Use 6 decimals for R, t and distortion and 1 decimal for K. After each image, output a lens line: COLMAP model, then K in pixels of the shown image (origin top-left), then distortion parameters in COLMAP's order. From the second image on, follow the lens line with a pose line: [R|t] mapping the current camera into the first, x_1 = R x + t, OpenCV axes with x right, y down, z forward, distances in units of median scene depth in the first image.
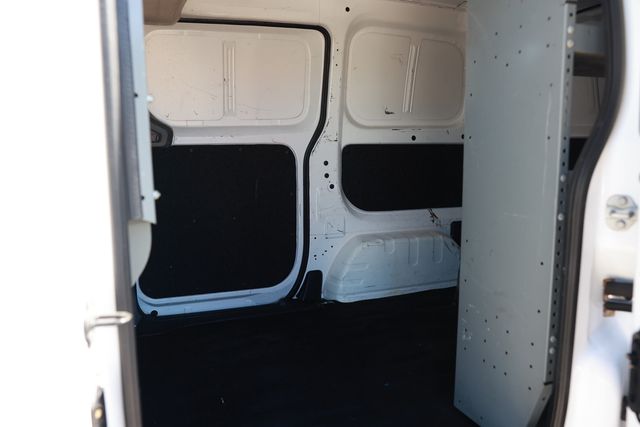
lens RADIAL K [[507.0, 0, 320.0], [0, 507.0, 213.5], [0, 0, 1]] dist [-0.103479, 0.086601]
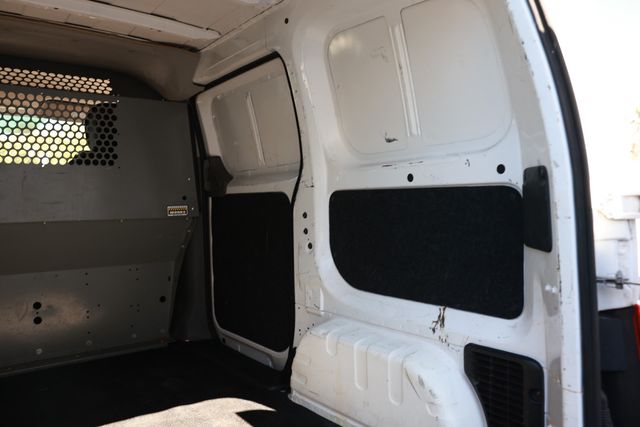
lens RADIAL K [[507.0, 0, 320.0], [0, 507.0, 213.5], [0, 0, 1]] dist [-0.103479, 0.086601]
pose [[0.293695, 0.029594, -0.955441, 0.733127], [-0.115258, 0.993325, -0.004662, -0.096593], [0.948925, 0.111491, 0.295145, 0.753399]]
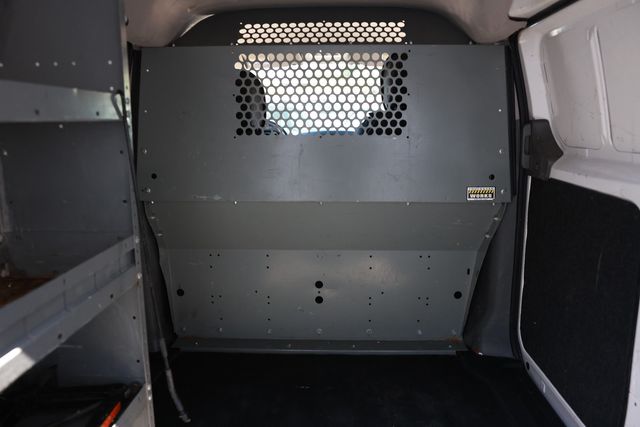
lens RADIAL K [[507.0, 0, 320.0], [0, 507.0, 213.5], [0, 0, 1]] dist [-0.103479, 0.086601]
pose [[-0.381980, 0.181461, -0.906180, 0.482903], [-0.115017, 0.963576, 0.241438, -0.196326], [0.916985, 0.196451, -0.347196, 0.822919]]
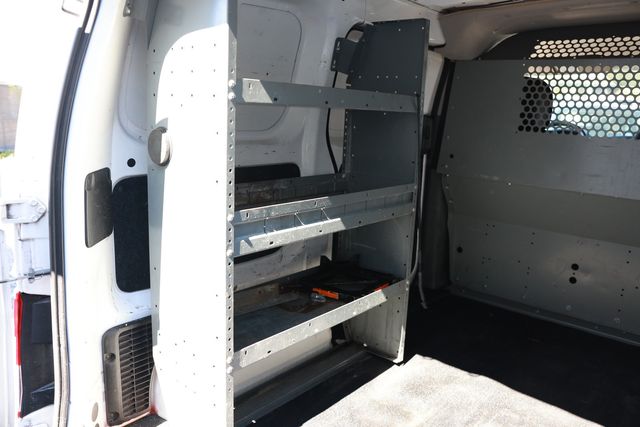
lens RADIAL K [[507.0, 0, 320.0], [0, 507.0, 213.5], [0, 0, 1]] dist [-0.103479, 0.086601]
pose [[-0.869100, 0.074338, -0.489019, 0.618782], [-0.099761, 0.941983, 0.320493, -0.228998], [0.484472, 0.327325, -0.811261, 1.051186]]
